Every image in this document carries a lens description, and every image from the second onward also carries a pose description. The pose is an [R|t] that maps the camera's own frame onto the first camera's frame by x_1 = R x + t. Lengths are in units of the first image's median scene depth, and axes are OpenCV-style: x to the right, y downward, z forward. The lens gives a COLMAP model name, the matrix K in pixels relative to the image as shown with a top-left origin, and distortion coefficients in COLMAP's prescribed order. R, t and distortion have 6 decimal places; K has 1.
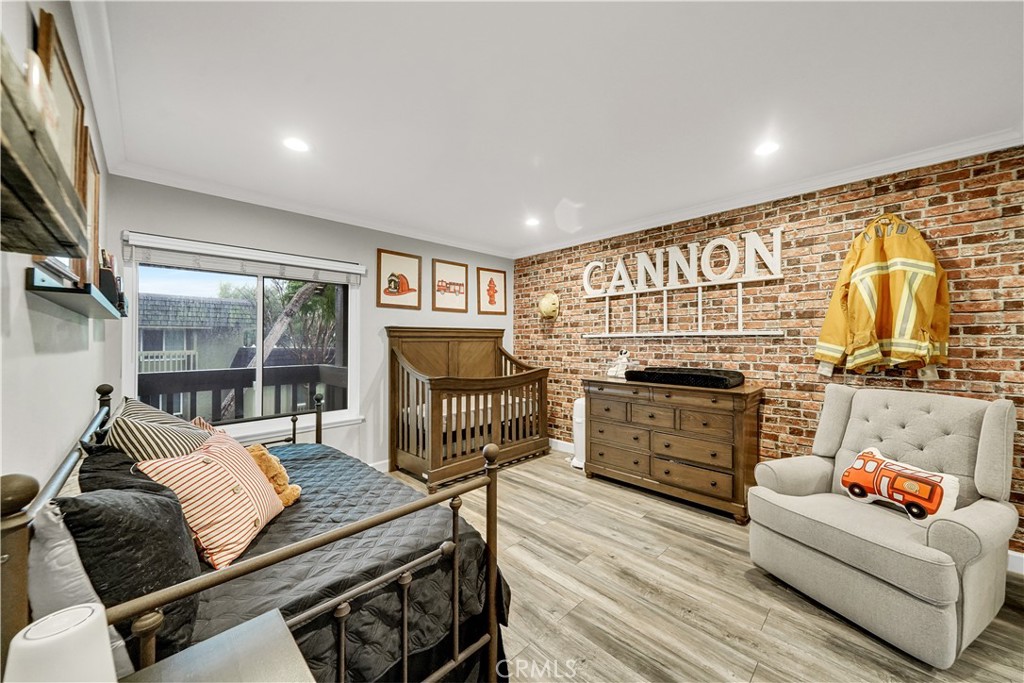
lens RADIAL K [[361.7, 0, 518.8], [0, 361.7, 346.7], [0, 0, 1]] dist [0.000839, -0.000017]
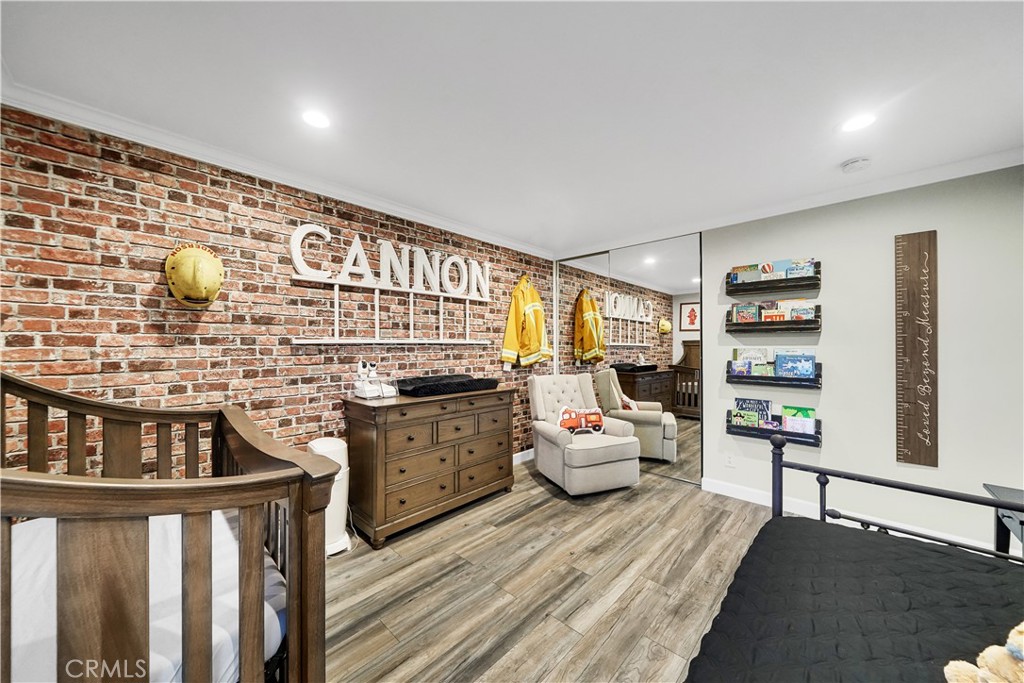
lens RADIAL K [[379.9, 0, 516.5], [0, 379.9, 338.2], [0, 0, 1]] dist [0.001605, 0.000019]
pose [[-0.066019, -0.010718, 0.997761, -0.565025], [-0.015851, 0.999827, 0.009691, -0.056253], [-0.997692, -0.015175, -0.066178, 0.800329]]
